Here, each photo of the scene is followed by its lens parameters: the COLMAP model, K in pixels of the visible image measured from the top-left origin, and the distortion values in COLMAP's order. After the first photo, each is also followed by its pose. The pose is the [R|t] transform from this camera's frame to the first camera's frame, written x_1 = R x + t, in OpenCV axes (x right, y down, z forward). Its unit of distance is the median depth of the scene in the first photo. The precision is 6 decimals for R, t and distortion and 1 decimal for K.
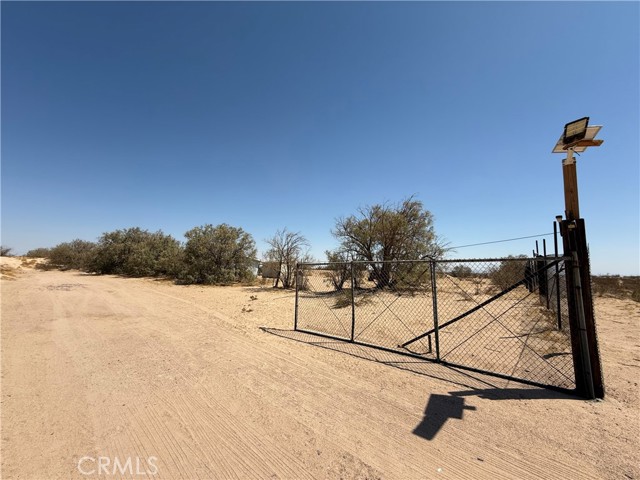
lens RADIAL K [[258.3, 0, 320.0], [0, 258.3, 240.0], [0, 0, 1]] dist [0.000571, 0.000047]
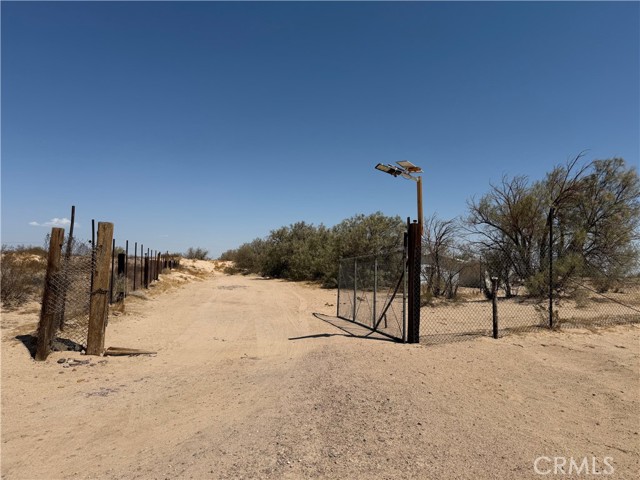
lens RADIAL K [[442.0, 0, 310.7], [0, 442.0, 240.2], [0, 0, 1]] dist [0.075392, -0.112047]
pose [[0.795643, -0.041846, -0.604319, 0.349827], [0.060698, 0.998098, 0.010802, -0.008583], [0.602717, -0.045275, 0.796669, -0.221505]]
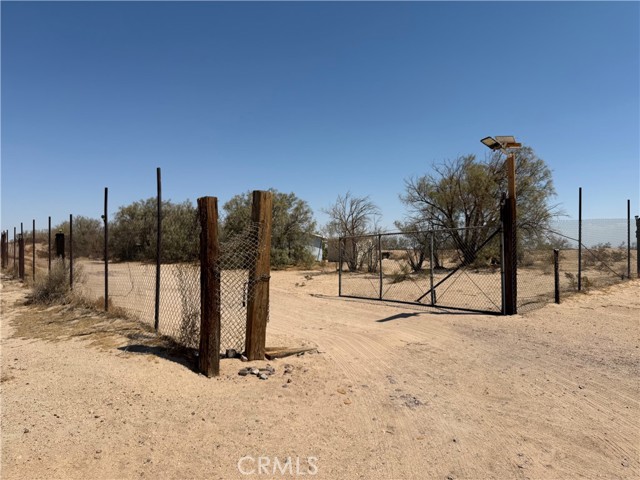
lens RADIAL K [[450.5, 0, 320.0], [0, 450.5, 240.0], [0, 0, 1]] dist [0.085598, -0.120945]
pose [[0.968588, -0.030116, -0.246842, 0.105416], [0.051552, 0.995393, 0.080841, -0.019122], [0.243270, -0.091026, 0.965678, -0.300965]]
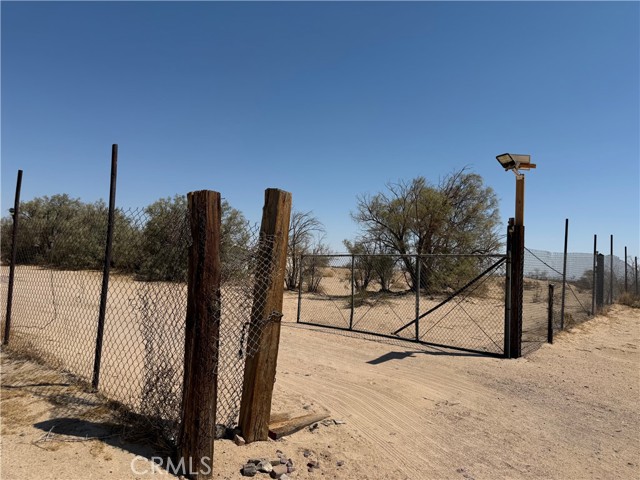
lens RADIAL K [[450.5, 0, 320.0], [0, 450.5, 240.0], [0, 0, 1]] dist [0.085598, -0.120945]
pose [[0.997170, 0.026543, -0.070340, 0.033913], [-0.022947, 0.998412, 0.051442, -0.017569], [0.071594, -0.049682, 0.996196, -0.229049]]
